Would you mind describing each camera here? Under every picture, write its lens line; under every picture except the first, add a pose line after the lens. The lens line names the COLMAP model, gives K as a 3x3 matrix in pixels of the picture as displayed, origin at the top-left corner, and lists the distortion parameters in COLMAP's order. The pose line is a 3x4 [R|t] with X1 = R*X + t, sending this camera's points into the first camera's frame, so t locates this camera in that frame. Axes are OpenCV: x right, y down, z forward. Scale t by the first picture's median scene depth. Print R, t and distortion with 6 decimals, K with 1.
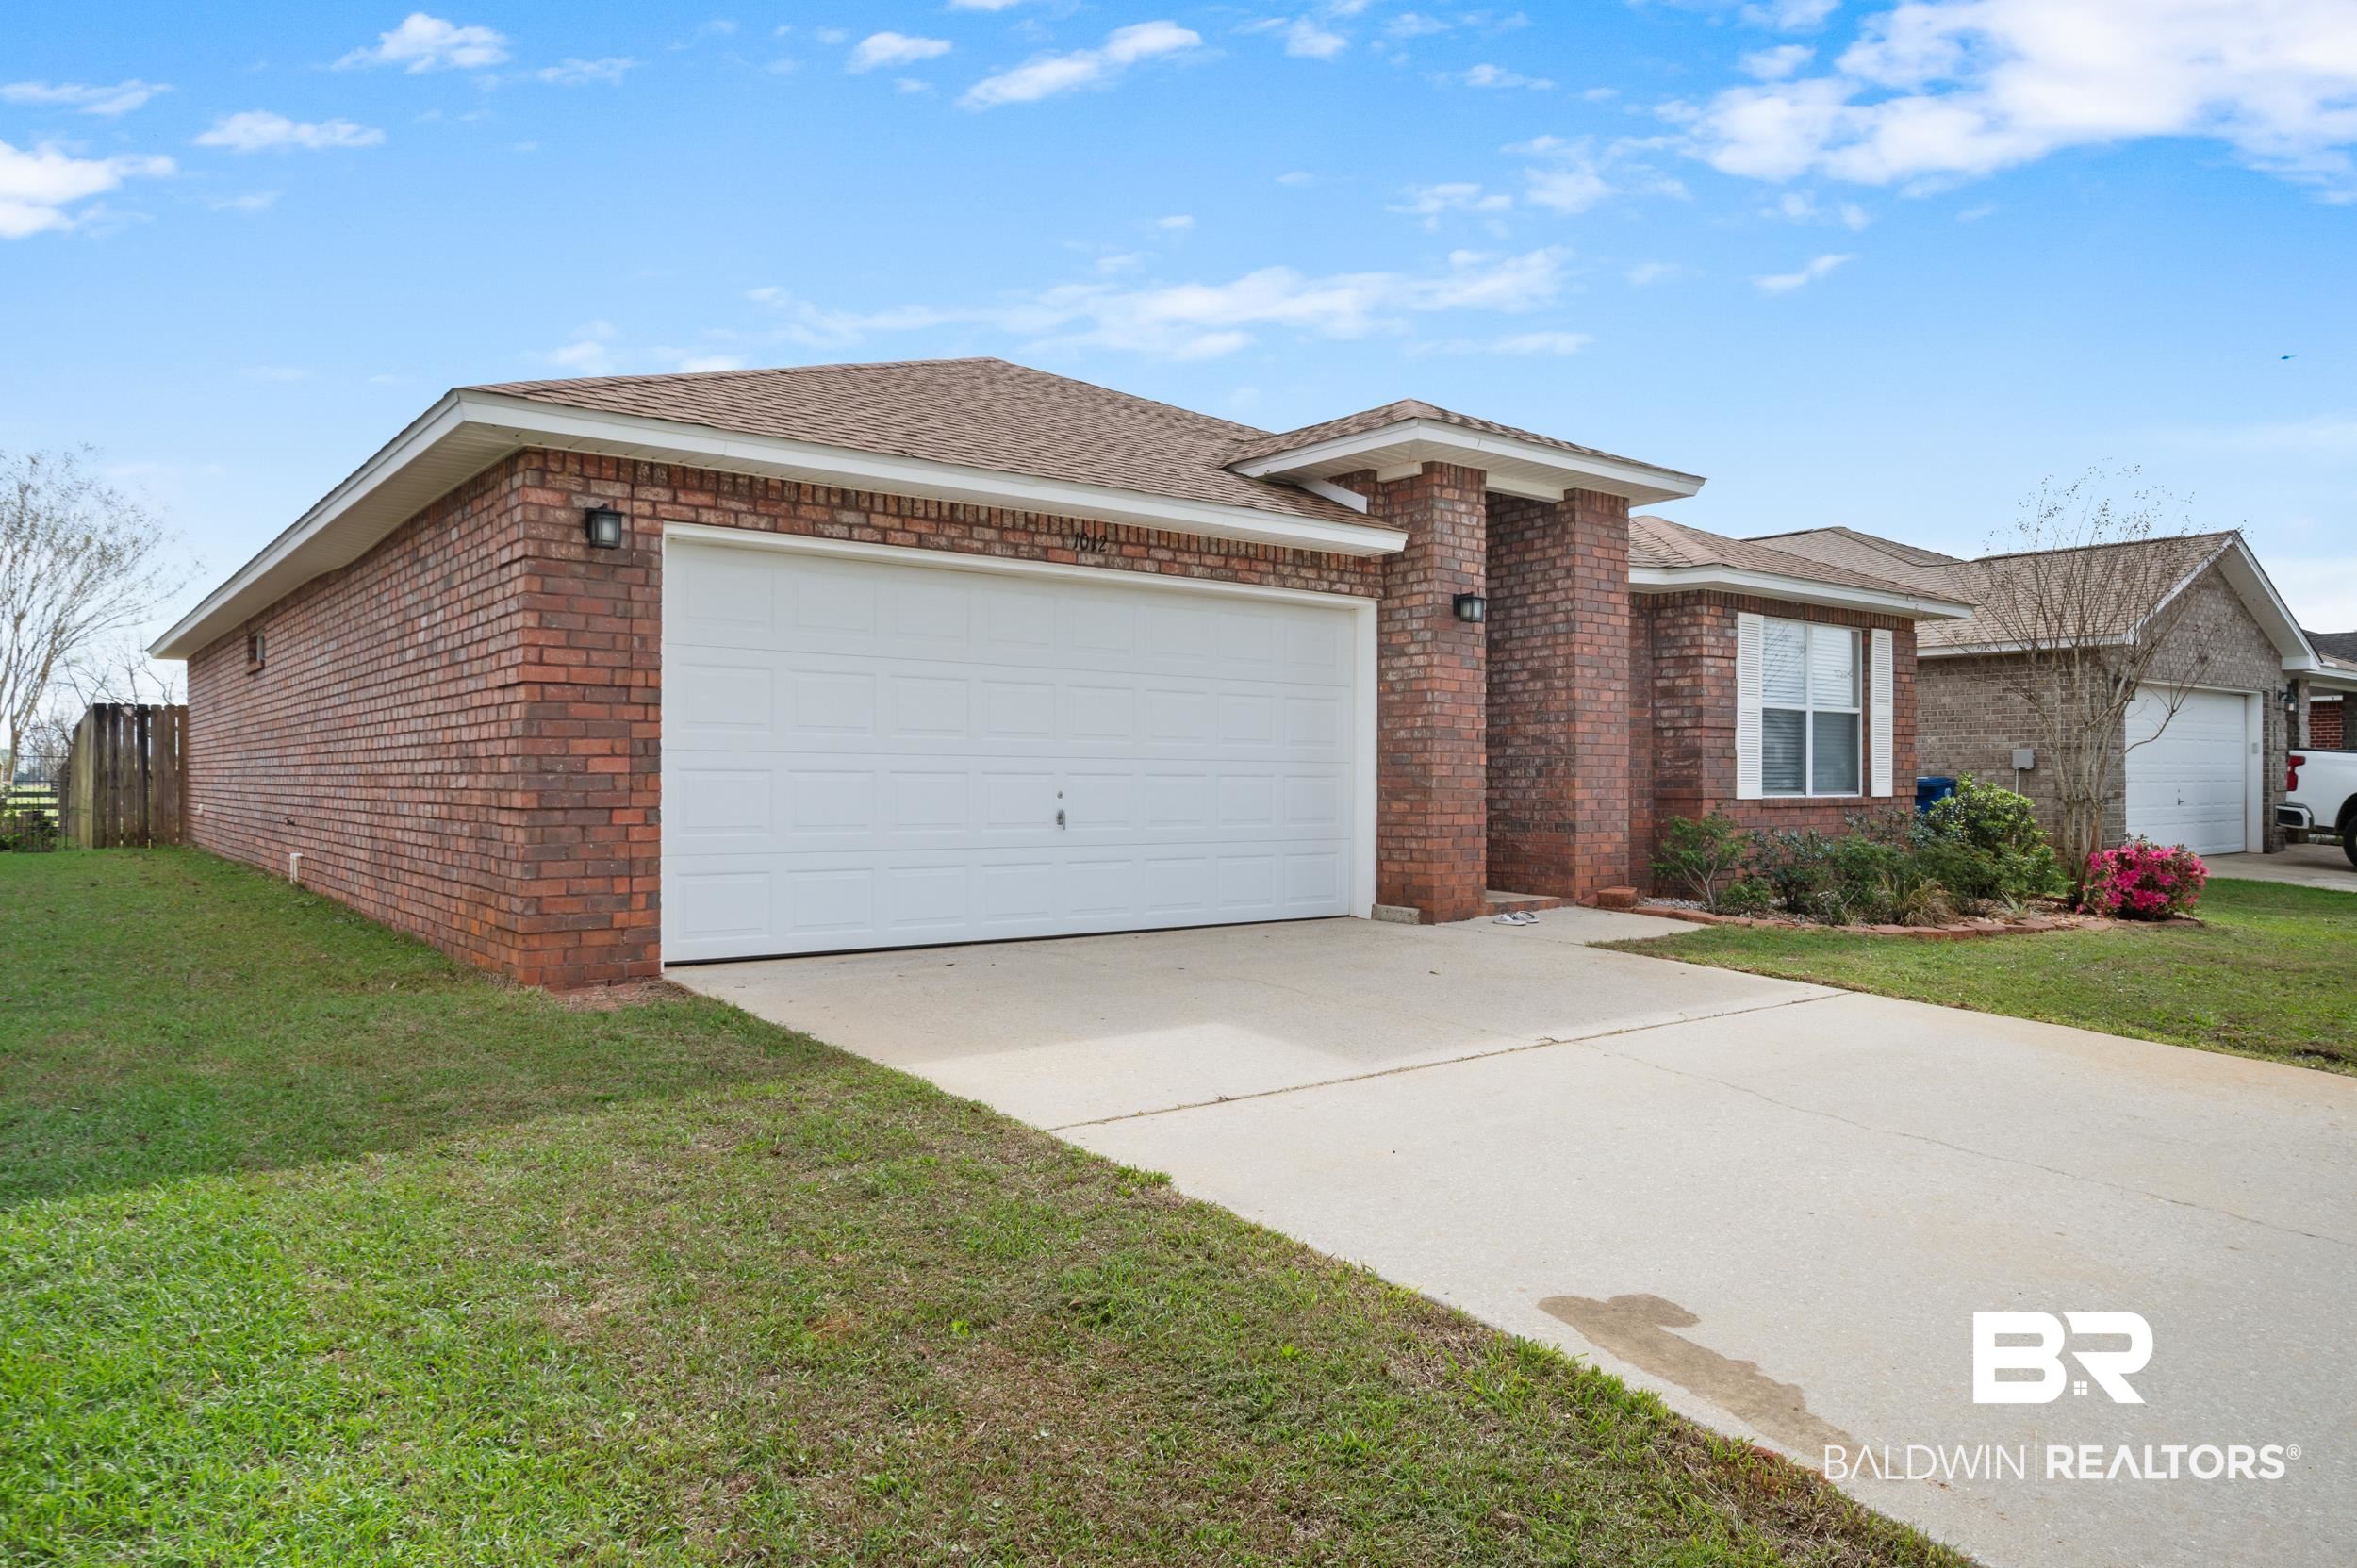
lens RADIAL K [[1523.2, 0, 1178.5], [0, 1523.2, 784.0], [0, 0, 1]] dist [-0.002300, -0.000262]
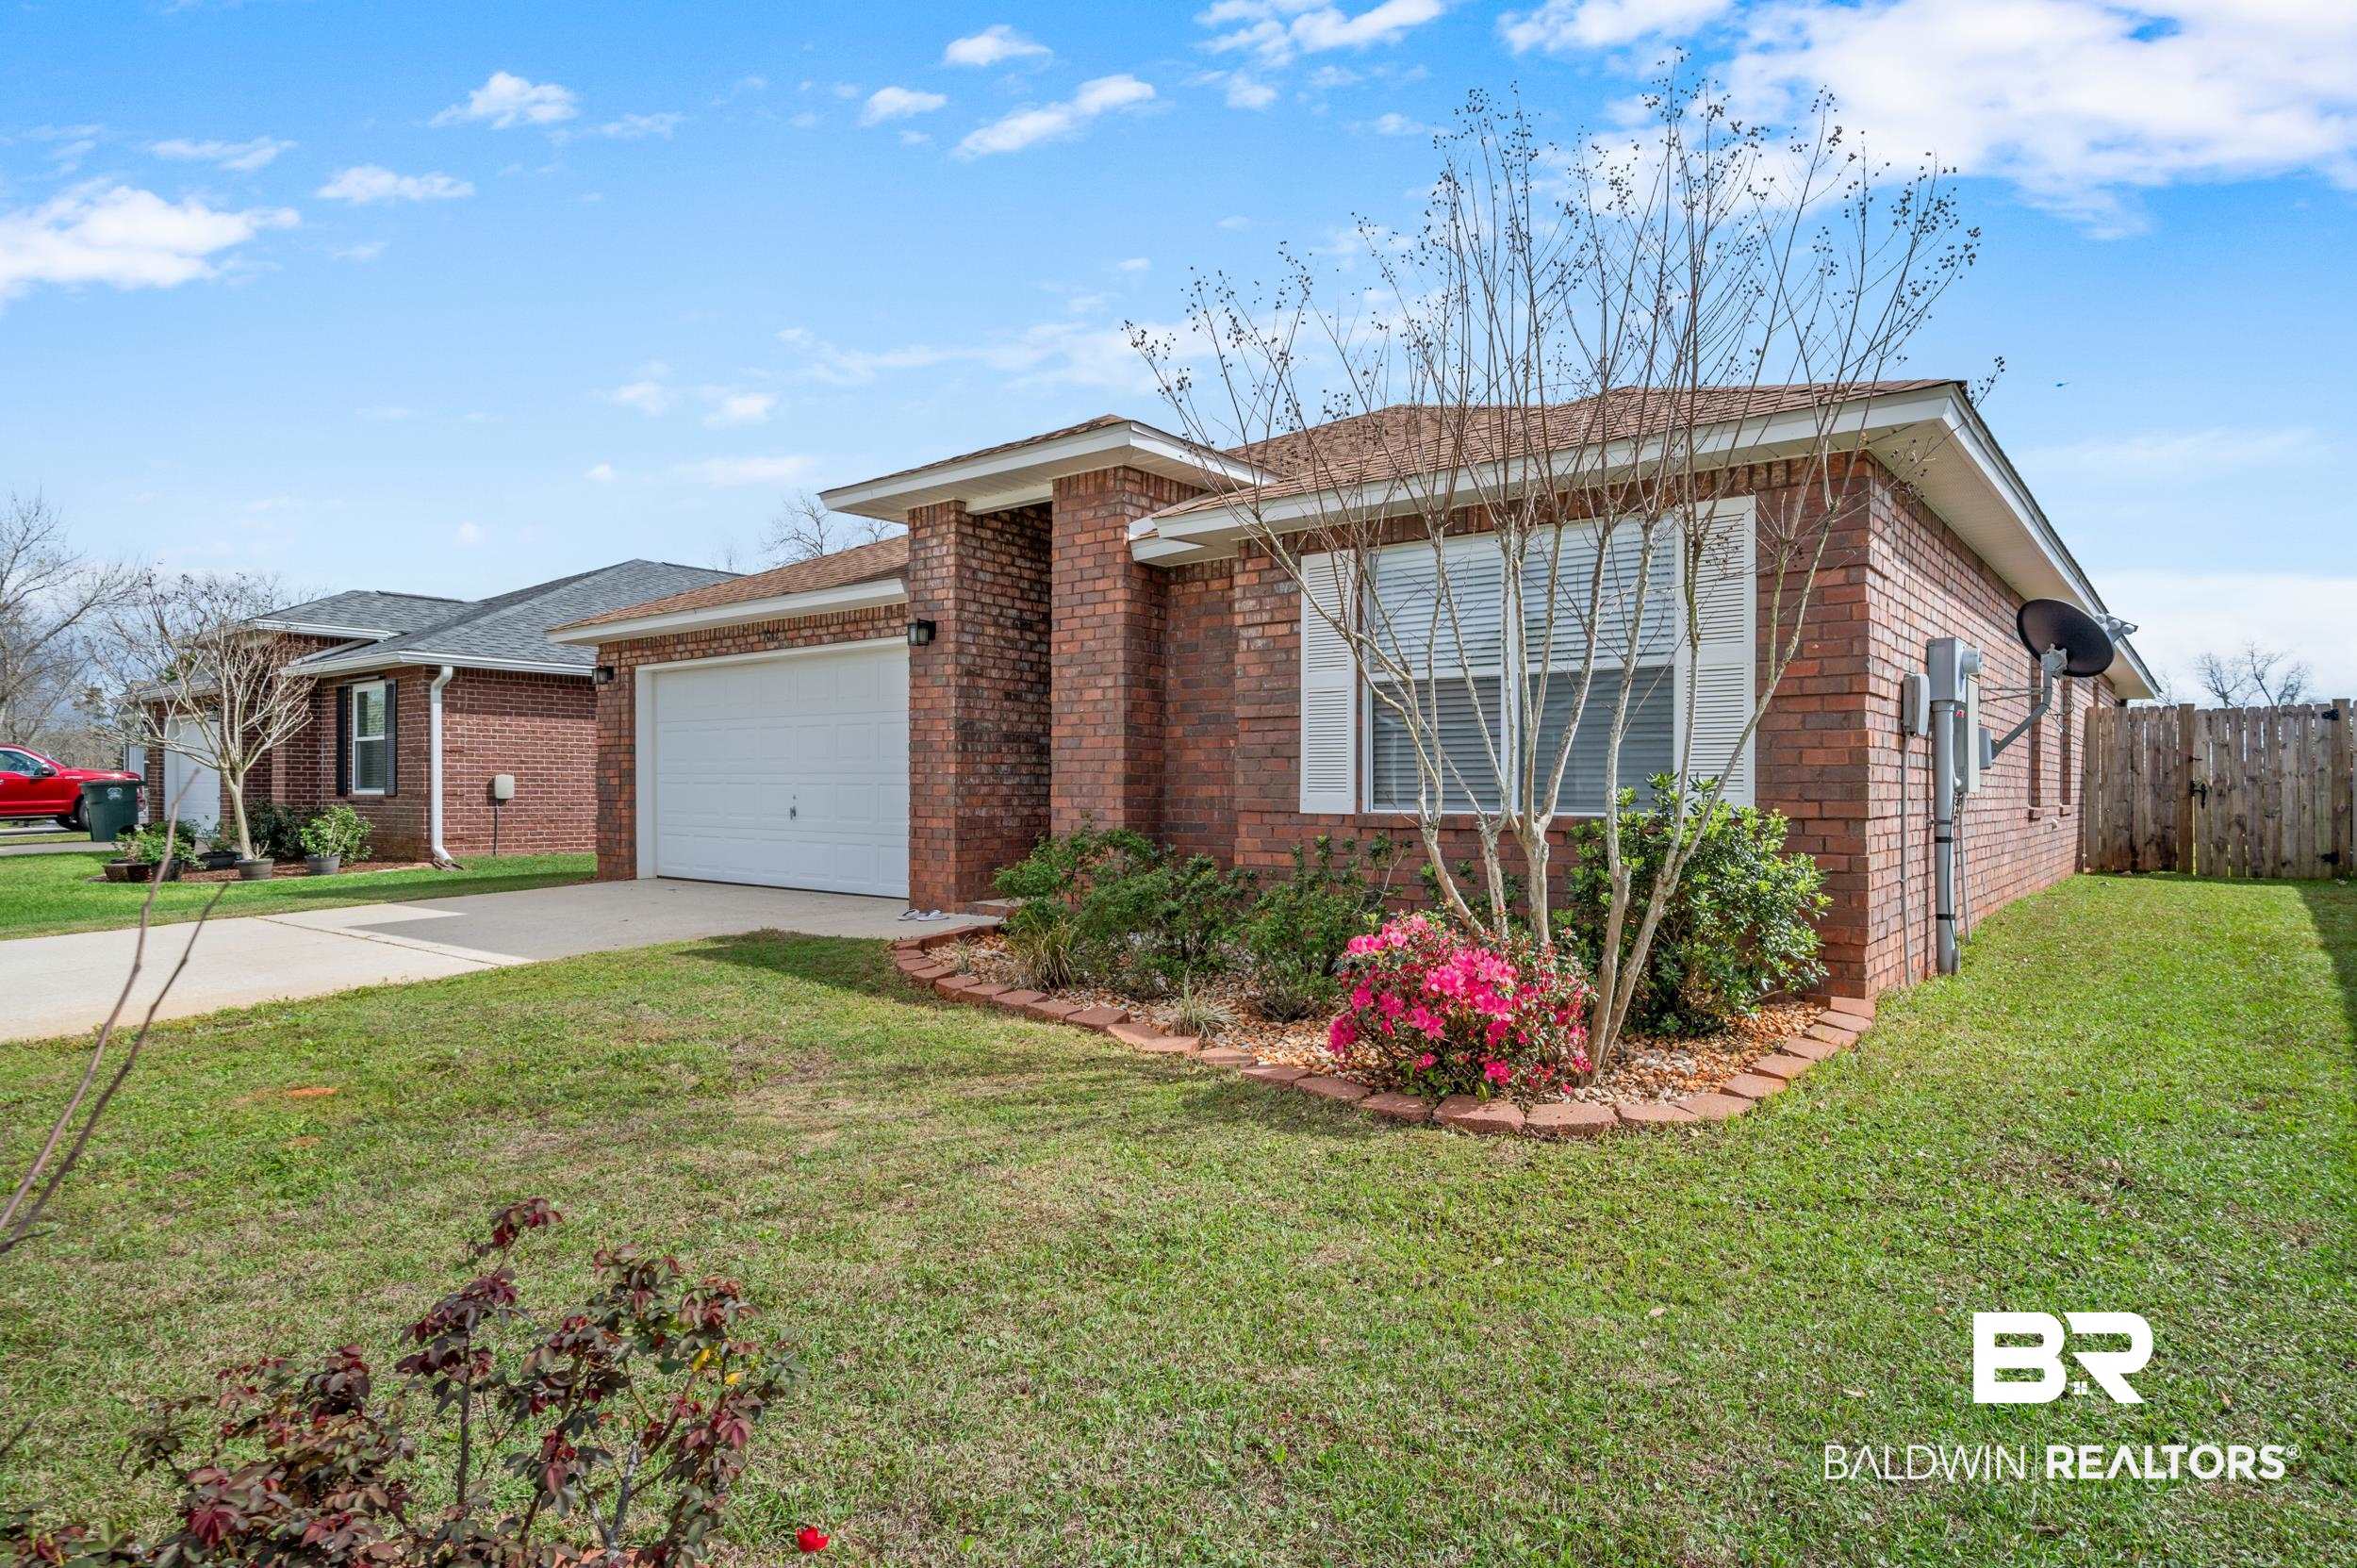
lens RADIAL K [[1295.0, 0, 1178.5], [0, 1295.0, 784.0], [0, 0, 1]] dist [-0.000729, -0.000161]
pose [[0.219274, -0.004199, -0.975654, 1.309591], [-0.003747, 0.999980, -0.005145, -0.001245], [0.975656, 0.004784, 0.219254, 1.107671]]
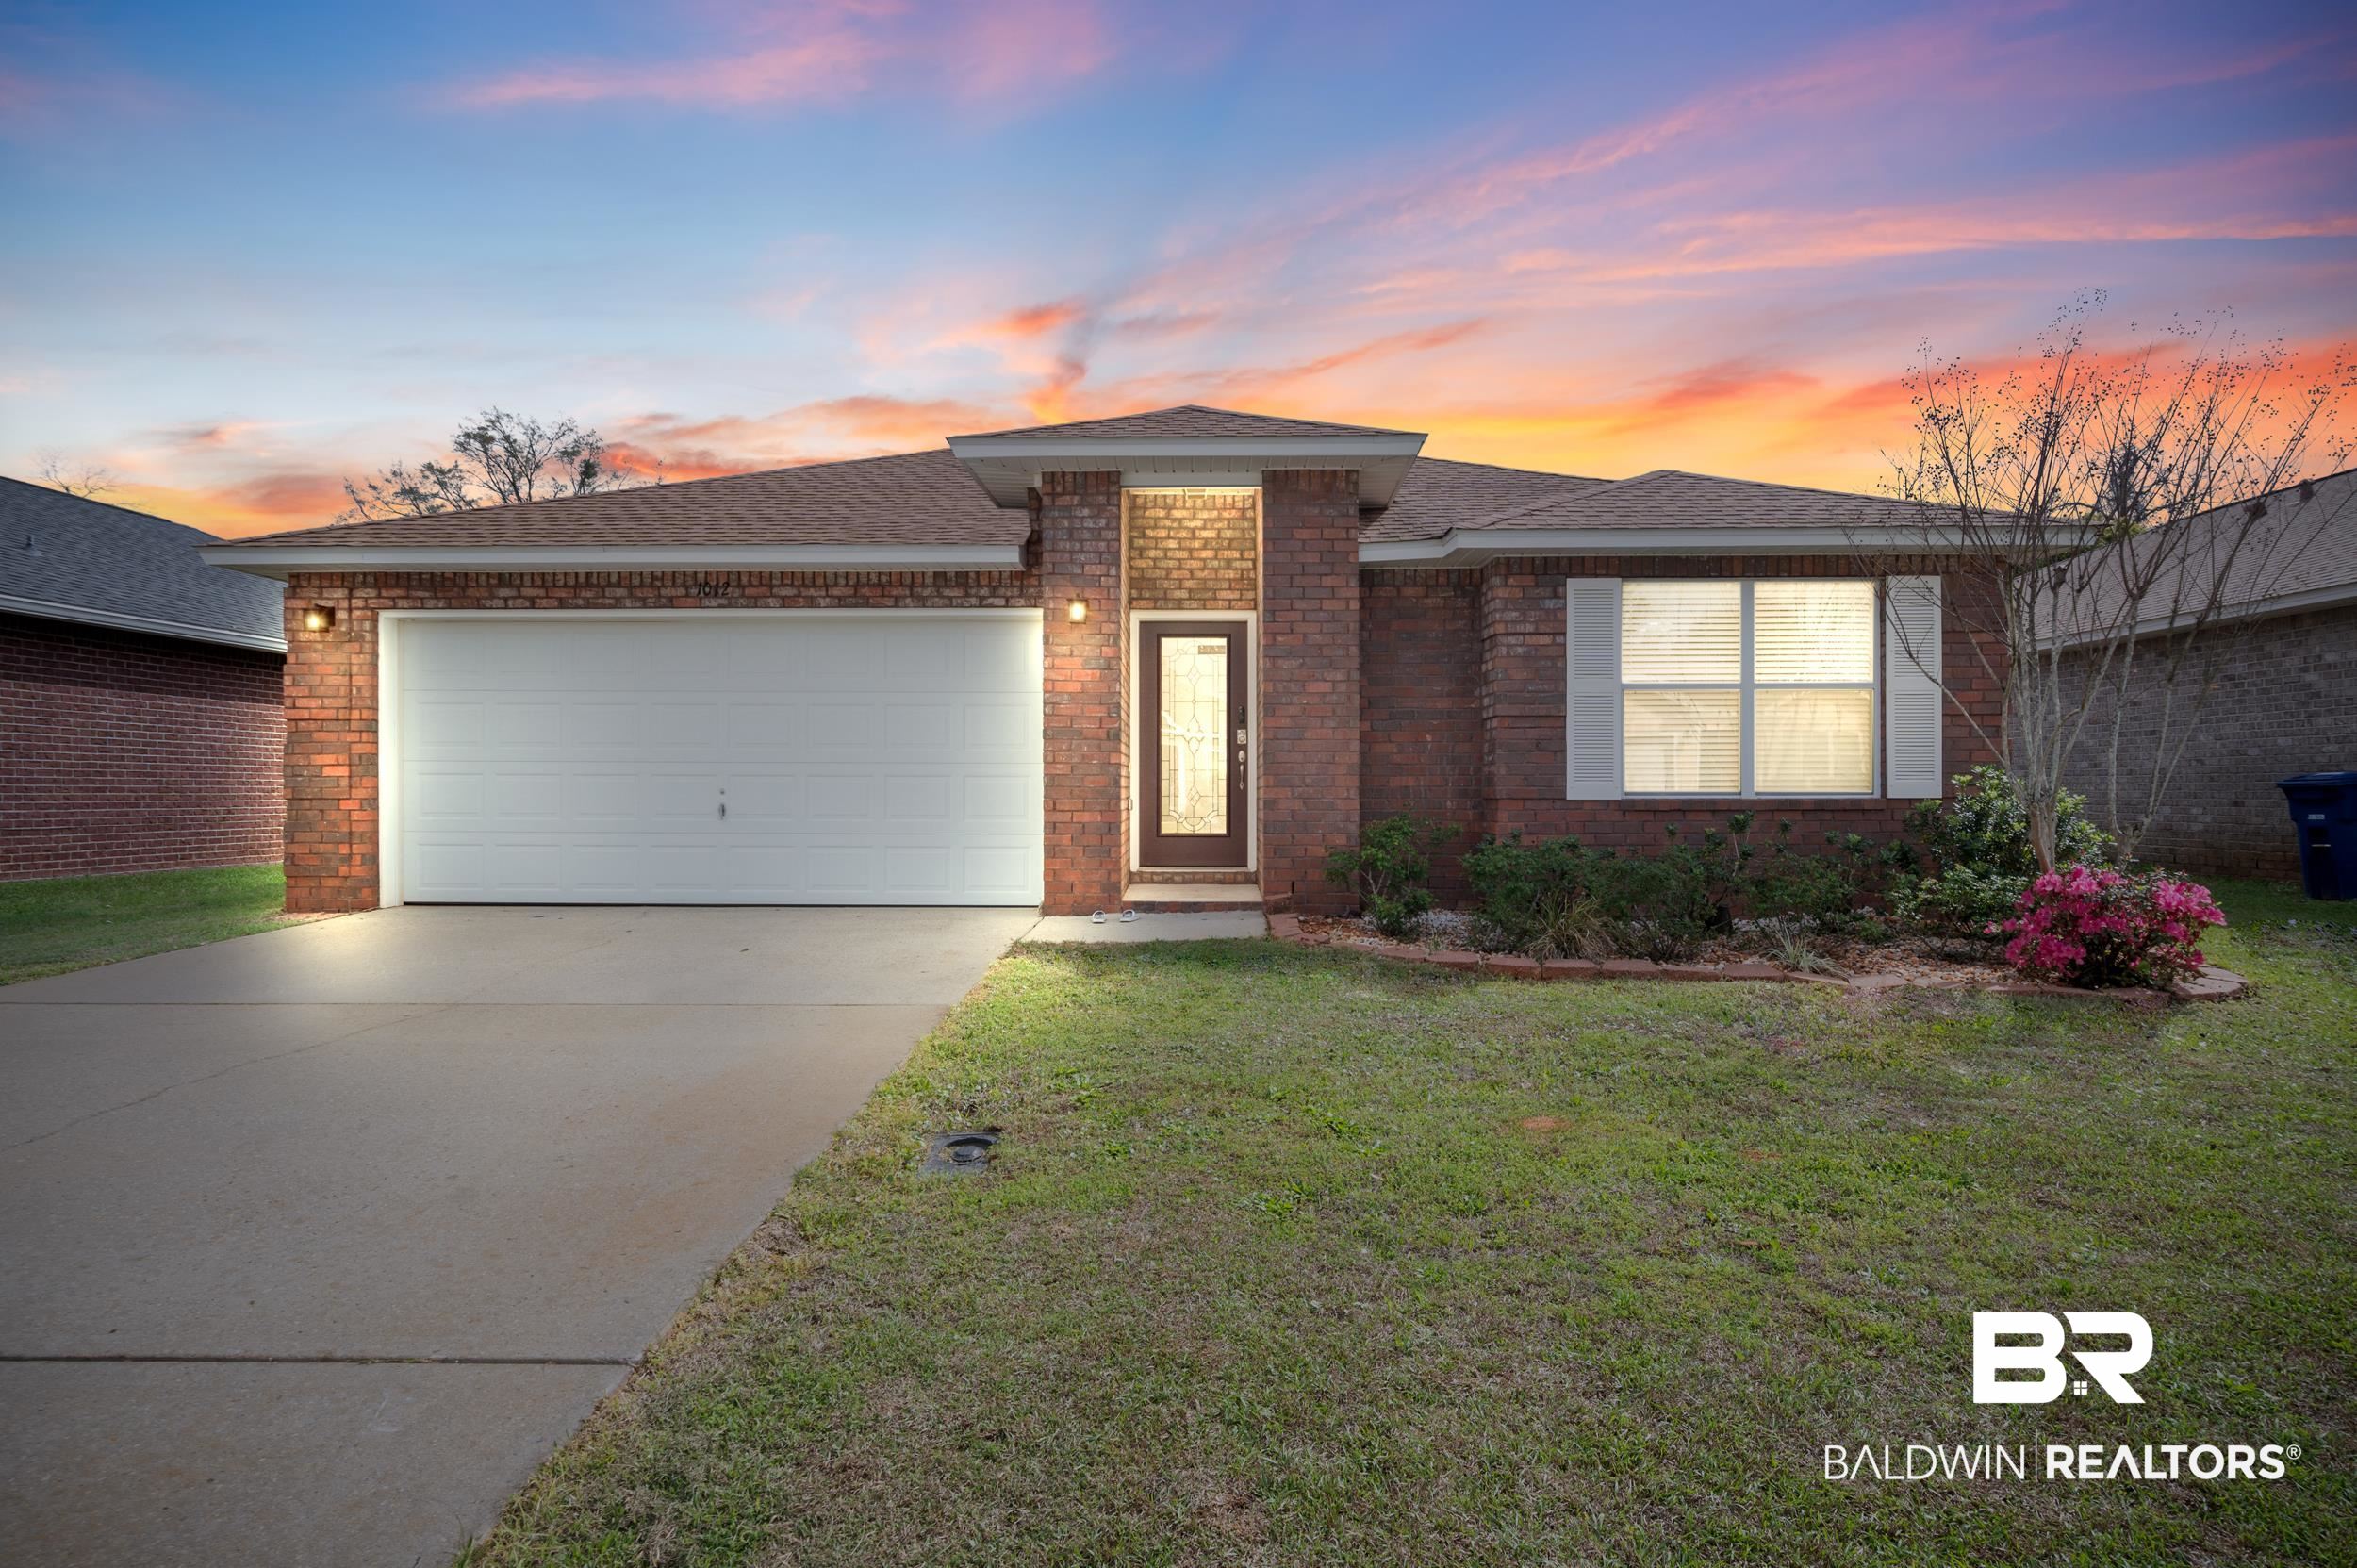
lens RADIAL K [[1295.0, 0, 1178.5], [0, 1295.0, 784.0], [0, 0, 1]] dist [-0.000729, -0.000161]
pose [[0.770073, -0.004840, -0.637937, 0.903105], [0.000408, 0.999975, -0.007095, 0.008461], [0.637955, 0.005203, 0.770056, 0.424976]]
